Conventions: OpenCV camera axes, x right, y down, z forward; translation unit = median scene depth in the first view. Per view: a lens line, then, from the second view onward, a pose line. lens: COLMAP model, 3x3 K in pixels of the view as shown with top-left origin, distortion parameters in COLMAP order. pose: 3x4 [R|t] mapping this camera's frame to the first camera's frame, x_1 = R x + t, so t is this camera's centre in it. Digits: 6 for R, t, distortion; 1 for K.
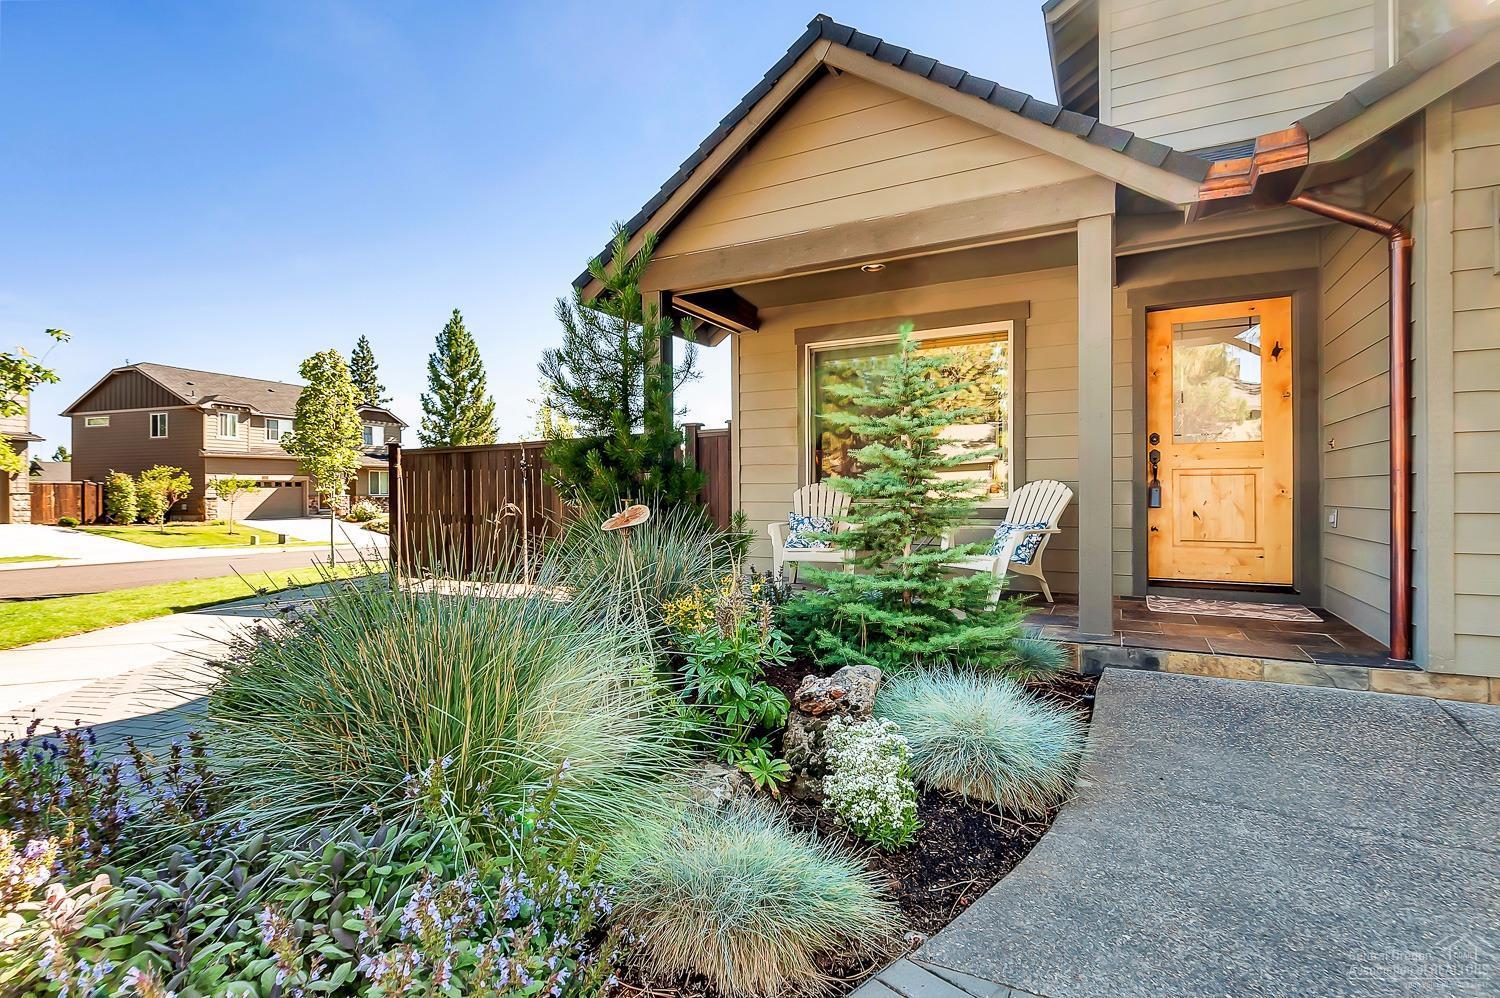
lens RADIAL K [[668.3, 0, 745.5], [0, 668.3, 485.2], [0, 0, 1]] dist [0.024439, -0.034561]
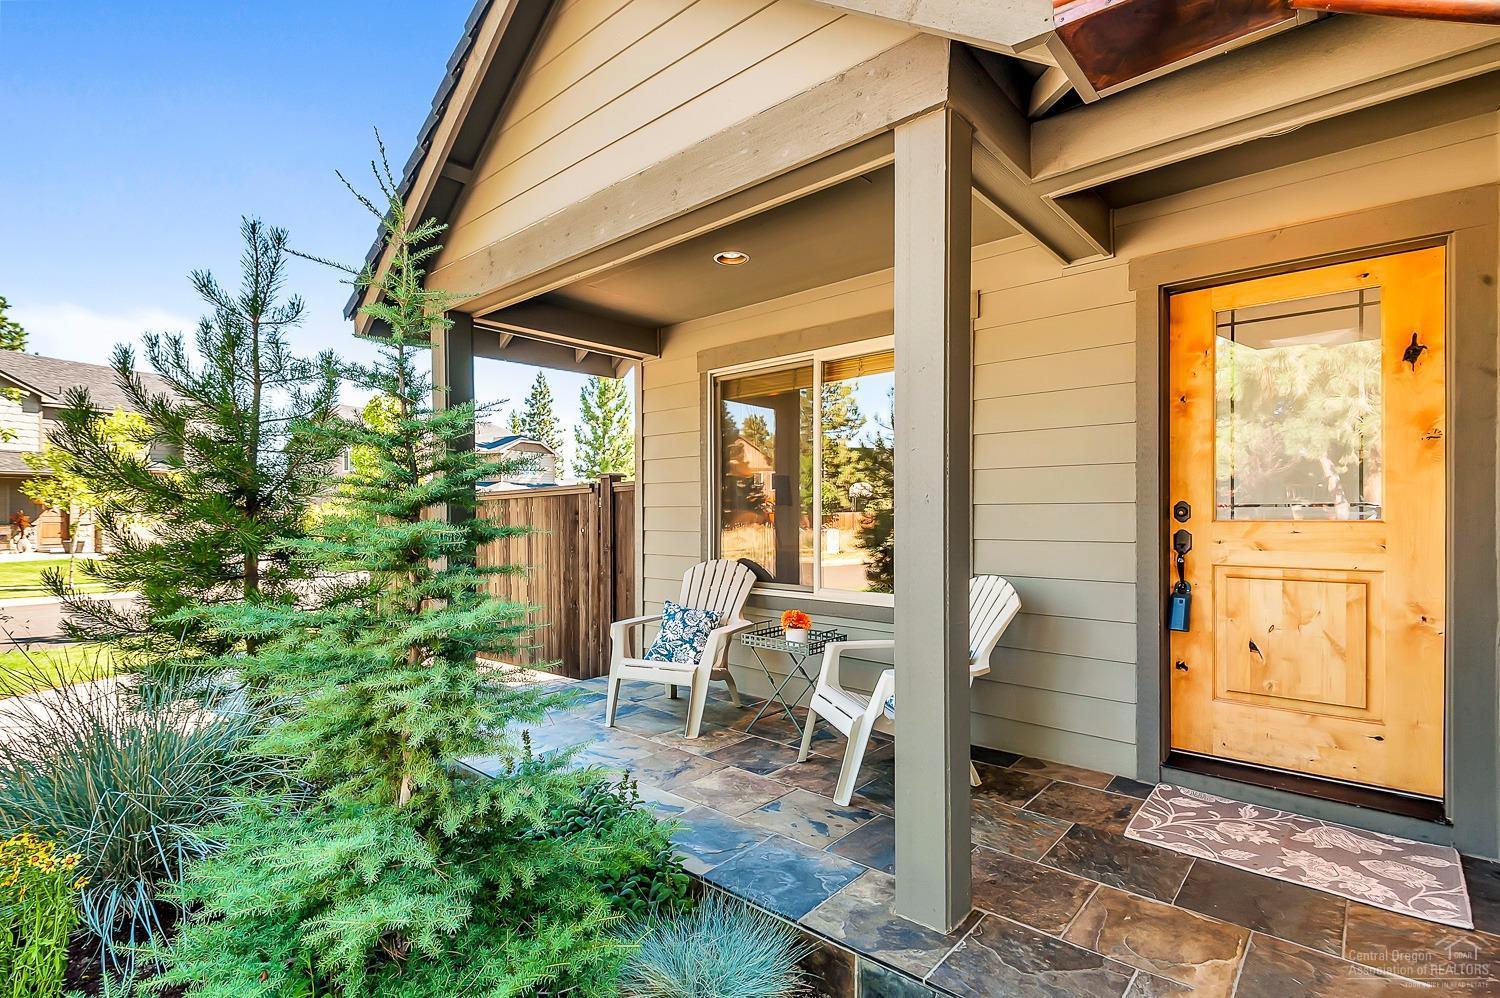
lens RADIAL K [[679.8, 0, 753.4], [0, 679.8, 508.0], [0, 0, 1]] dist [0.001125, -0.013262]
pose [[0.973904, 0.001198, -0.226957, 0.380653], [-0.001519, 0.999998, -0.001241, -0.070824], [0.226955, 0.001553, 0.973904, 0.341268]]
